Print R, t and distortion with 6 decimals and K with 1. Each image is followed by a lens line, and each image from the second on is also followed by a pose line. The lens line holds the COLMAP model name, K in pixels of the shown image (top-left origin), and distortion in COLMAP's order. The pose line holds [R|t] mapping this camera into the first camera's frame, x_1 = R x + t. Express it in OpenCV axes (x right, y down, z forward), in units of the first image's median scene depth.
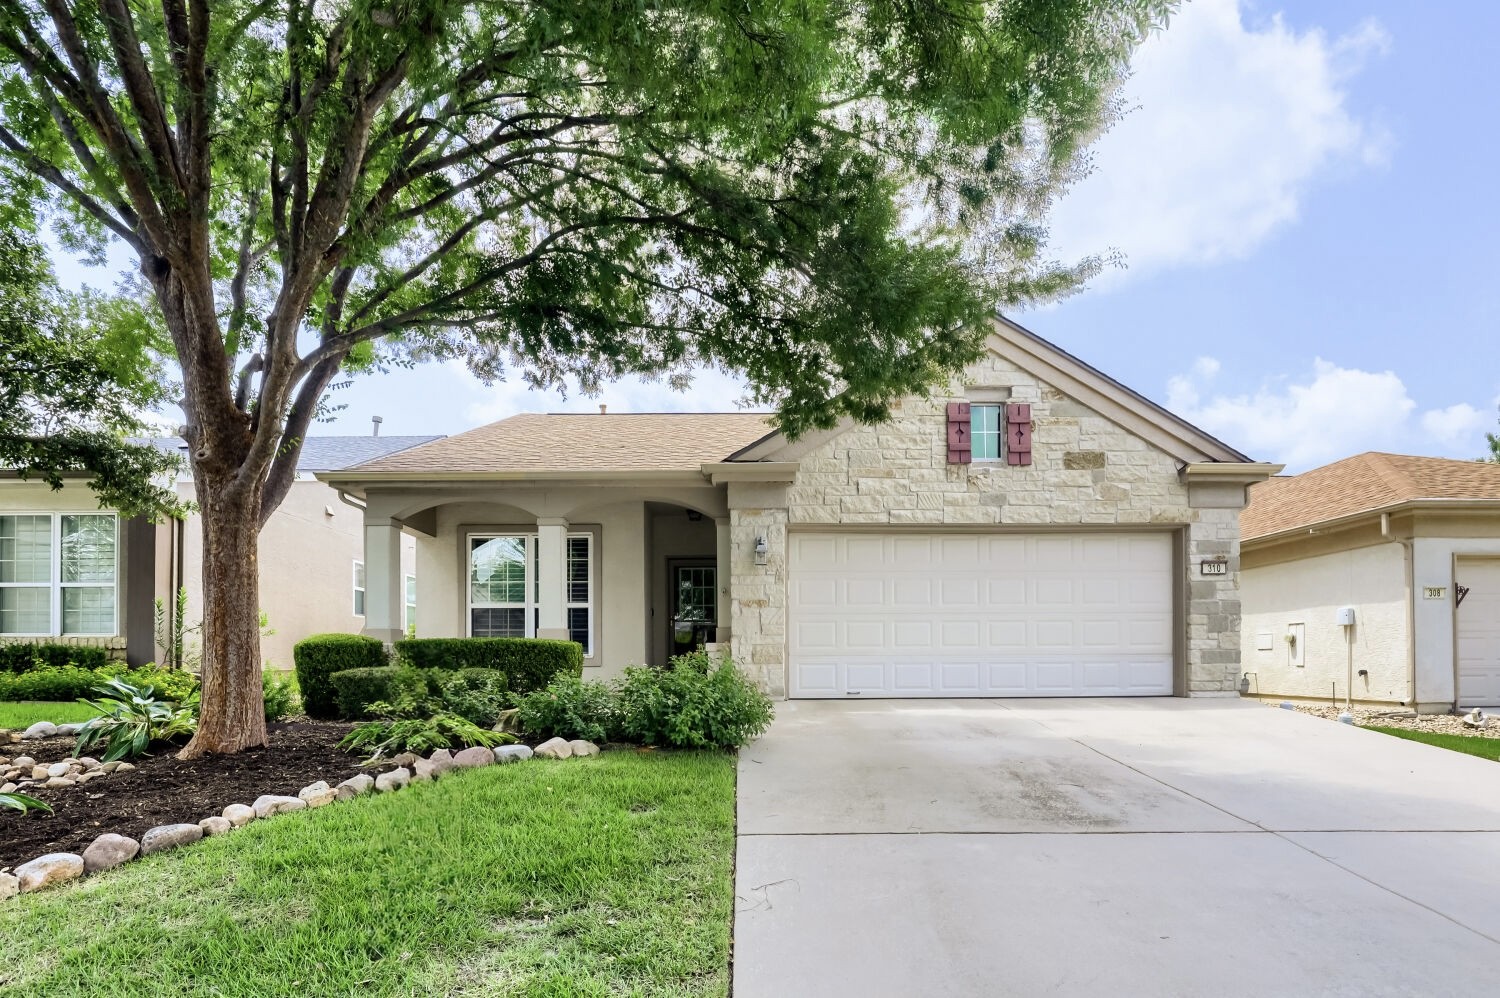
lens RADIAL K [[688.3, 0, 738.3], [0, 688.3, 509.2], [0, 0, 1]] dist [-0.016676, -0.000021]
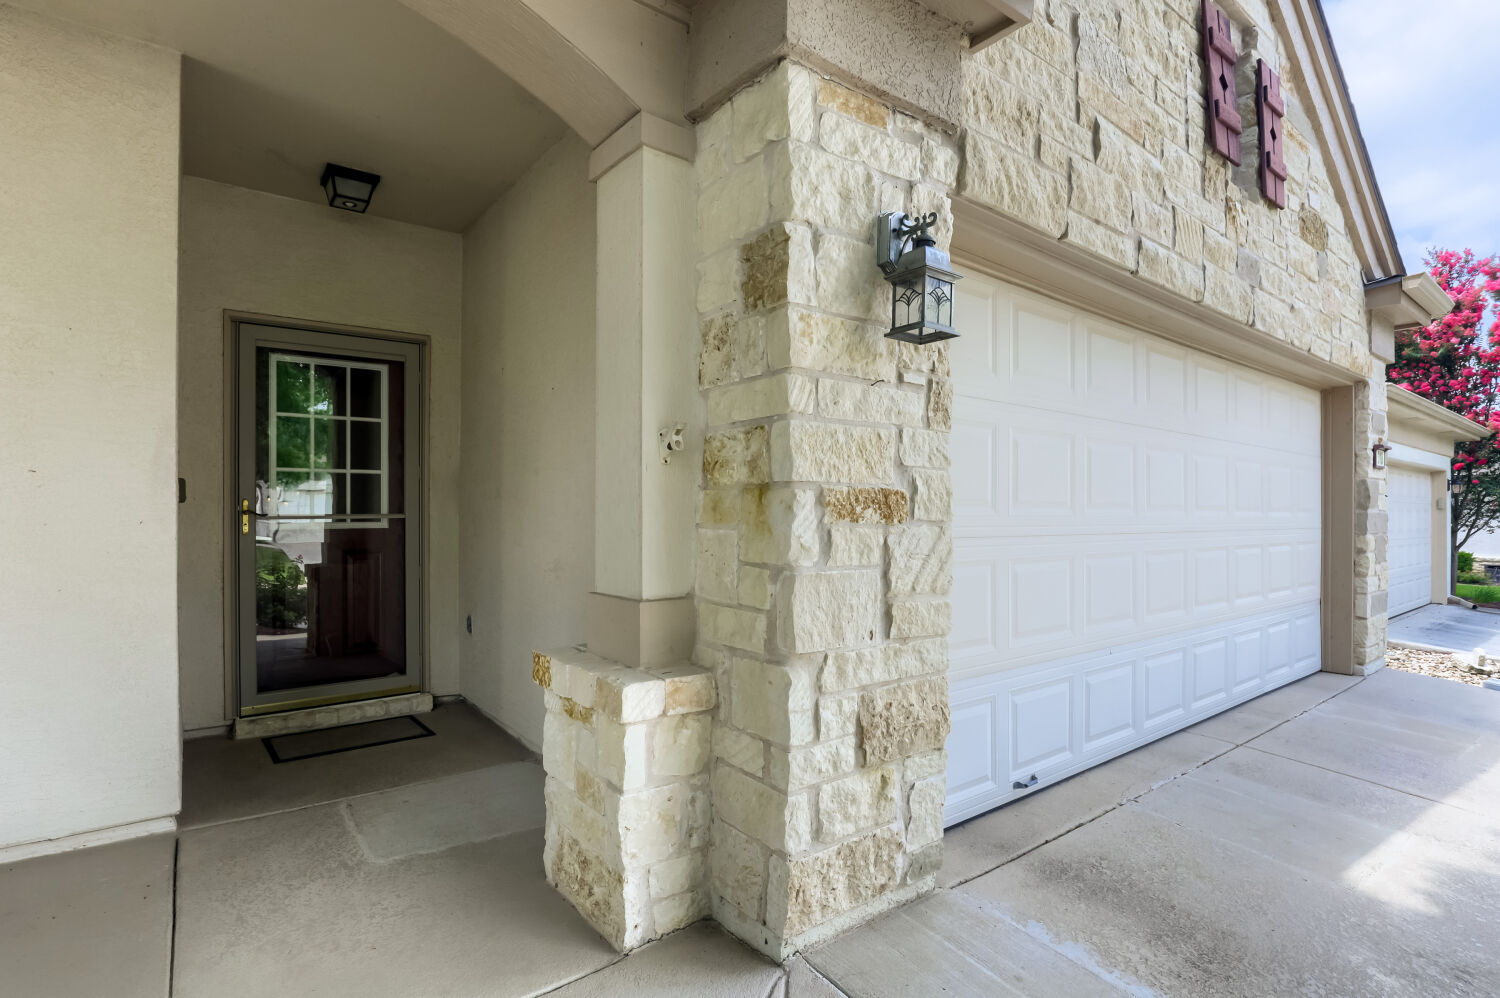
lens RADIAL K [[688.3, 0, 738.3], [0, 688.3, 509.2], [0, 0, 1]] dist [-0.016676, -0.000021]
pose [[0.801078, 0.013297, 0.598413, -0.144642], [-0.134299, 0.978257, 0.158044, 0.108043], [-0.583299, -0.206972, 0.785445, 0.848052]]
